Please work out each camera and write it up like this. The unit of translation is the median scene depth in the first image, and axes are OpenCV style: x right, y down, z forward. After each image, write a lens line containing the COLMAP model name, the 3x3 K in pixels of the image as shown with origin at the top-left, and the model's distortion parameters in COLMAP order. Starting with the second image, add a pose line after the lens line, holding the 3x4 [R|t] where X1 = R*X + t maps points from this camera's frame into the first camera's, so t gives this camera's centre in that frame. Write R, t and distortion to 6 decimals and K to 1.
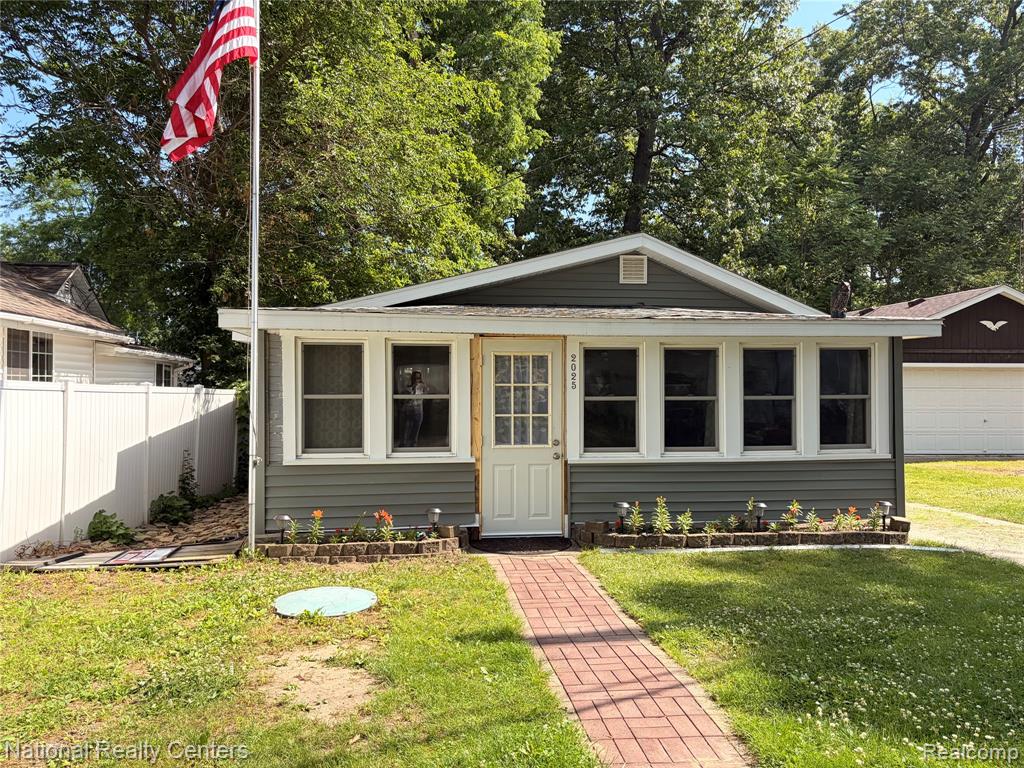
lens RADIAL K [[770.2, 0, 516.6], [0, 770.2, 386.1], [0, 0, 1]] dist [0.104579, -0.123001]
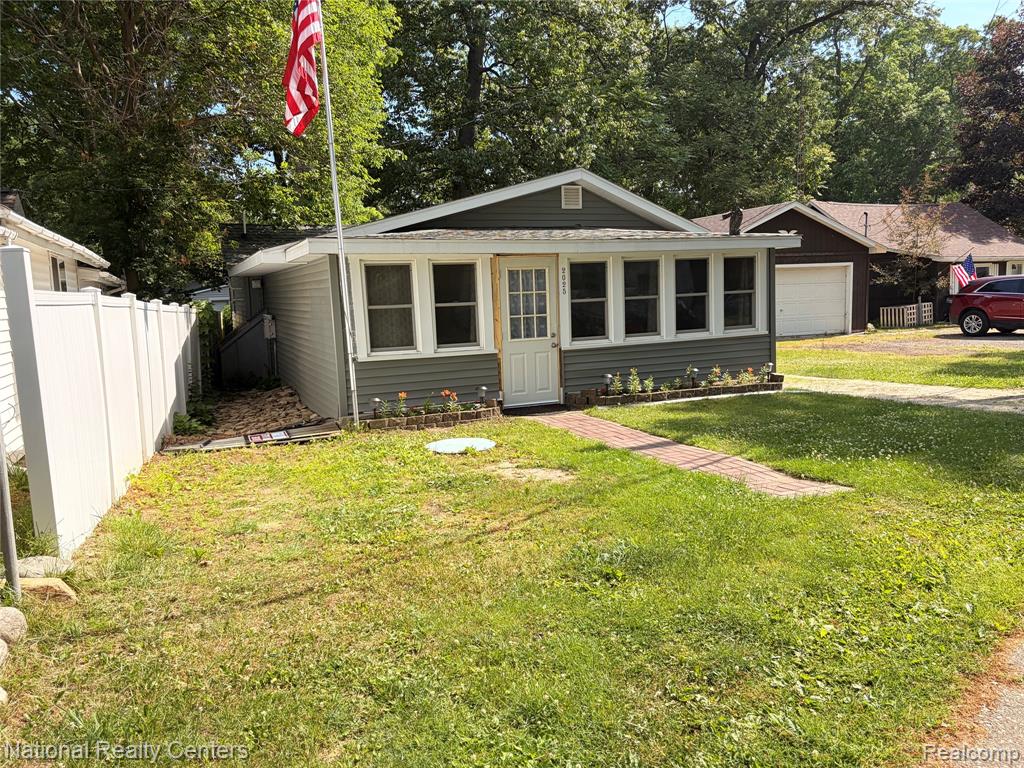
lens RADIAL K [[775.9, 0, 512.0], [0, 775.9, 384.0], [0, 0, 1]] dist [0.083736, -0.117752]
pose [[0.966743, -0.067295, 0.246739, -0.353965], [0.039775, 0.992583, 0.114874, 0.000374], [-0.252640, -0.101240, 0.962249, -0.284977]]
